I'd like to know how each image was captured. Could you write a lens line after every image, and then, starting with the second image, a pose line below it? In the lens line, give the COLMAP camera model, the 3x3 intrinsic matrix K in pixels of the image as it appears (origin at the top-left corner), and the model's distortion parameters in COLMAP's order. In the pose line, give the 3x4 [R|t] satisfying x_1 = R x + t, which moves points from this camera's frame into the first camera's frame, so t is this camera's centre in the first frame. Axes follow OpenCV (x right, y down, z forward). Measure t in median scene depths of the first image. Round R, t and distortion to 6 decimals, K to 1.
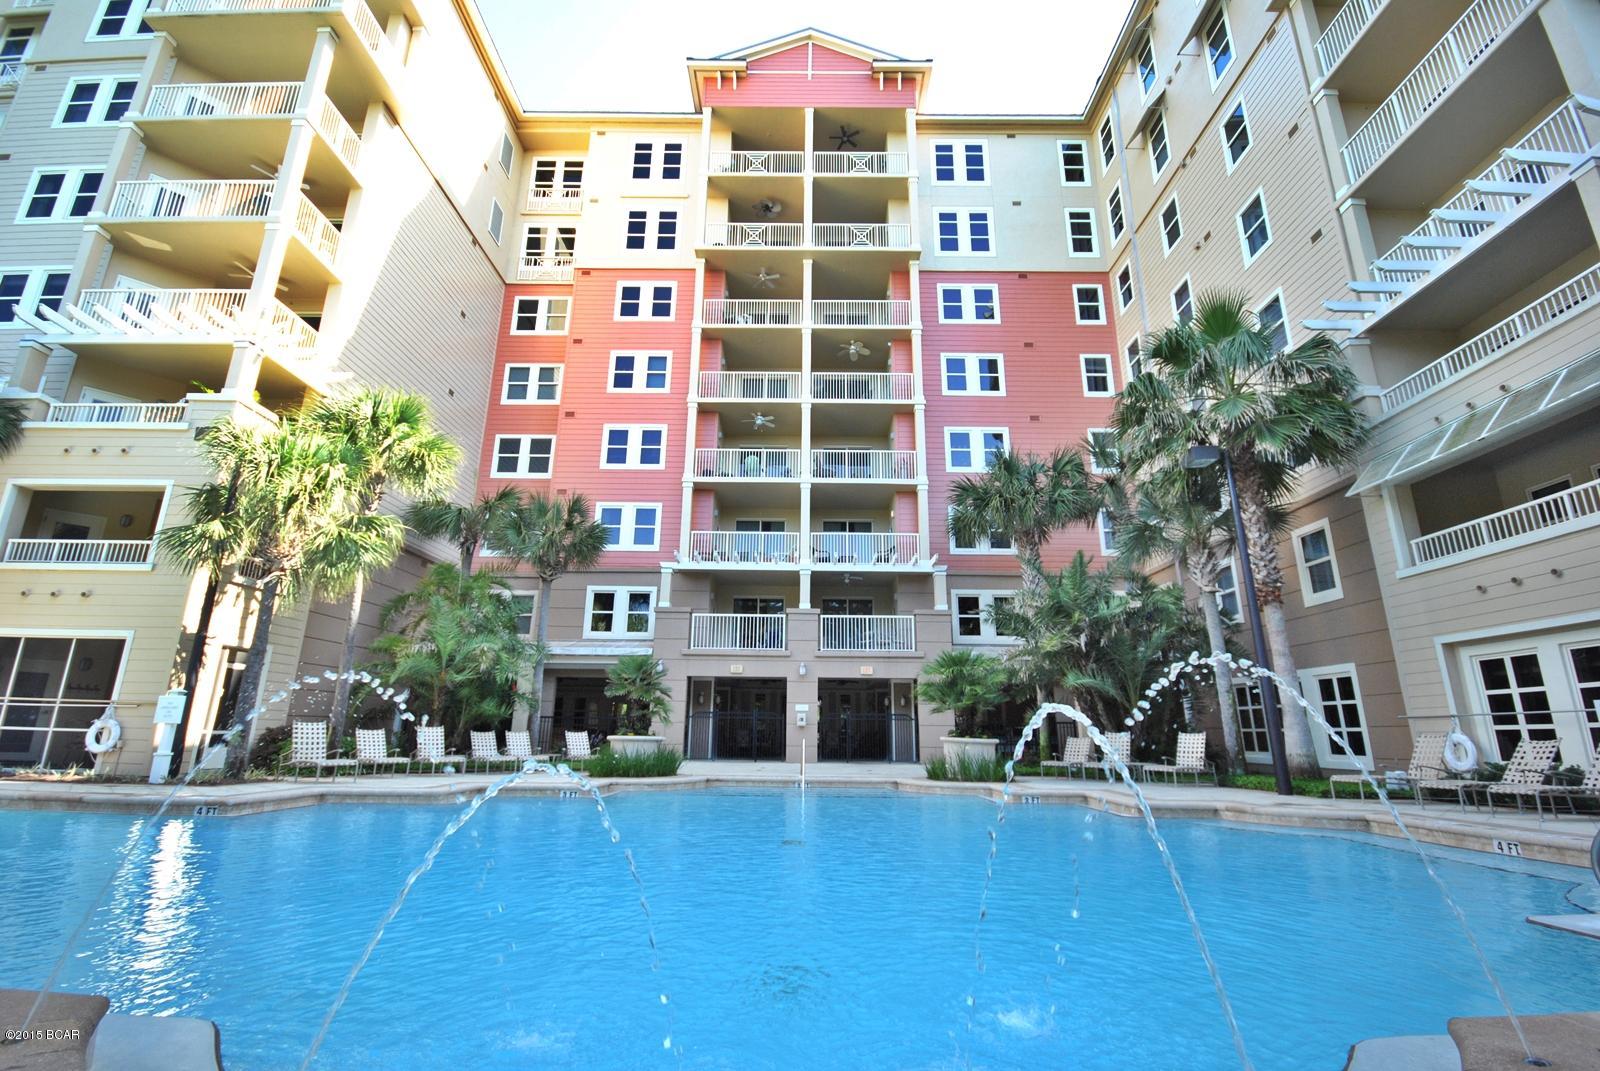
lens RADIAL K [[699.9, 0, 797.1], [0, 699.9, 541.1], [0, 0, 1]] dist [-0.000004, -0.007374]
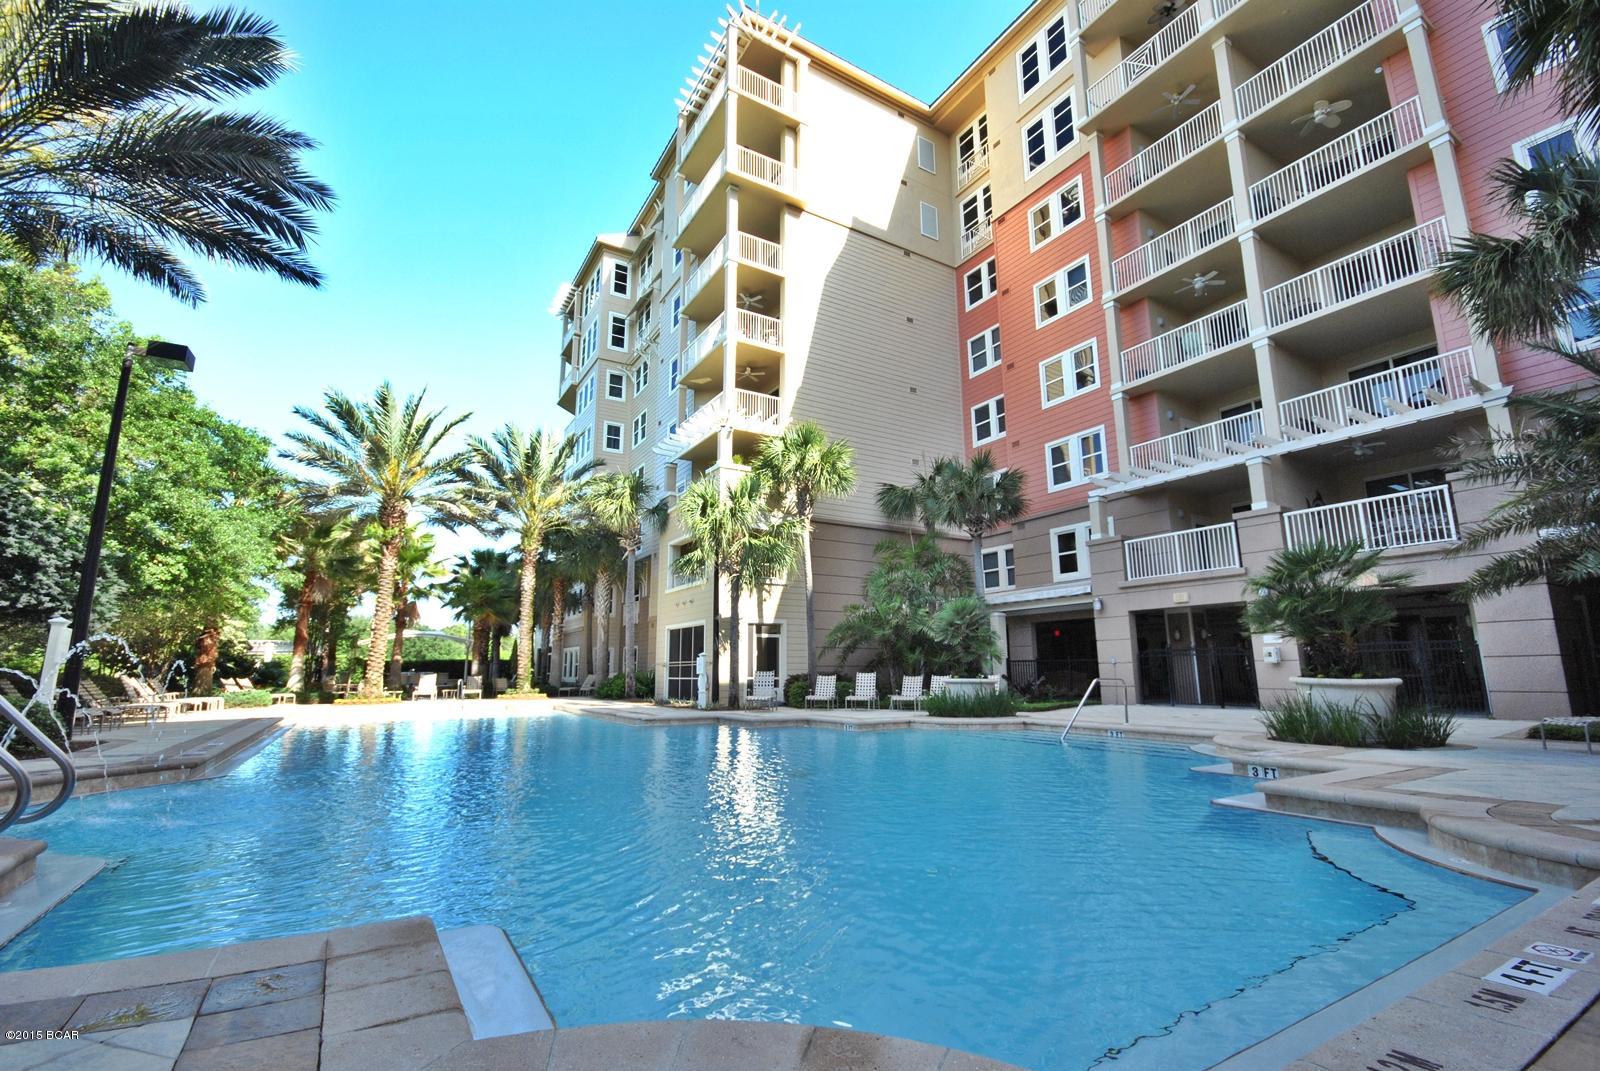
lens RADIAL K [[699.9, 0, 797.1], [0, 699.9, 541.1], [0, 0, 1]] dist [-0.000004, -0.007374]
pose [[0.516790, -0.170029, -0.839058, 0.396009], [0.236295, 0.970337, -0.051094, 0.052953], [0.822857, -0.171860, 0.541637, 0.187923]]
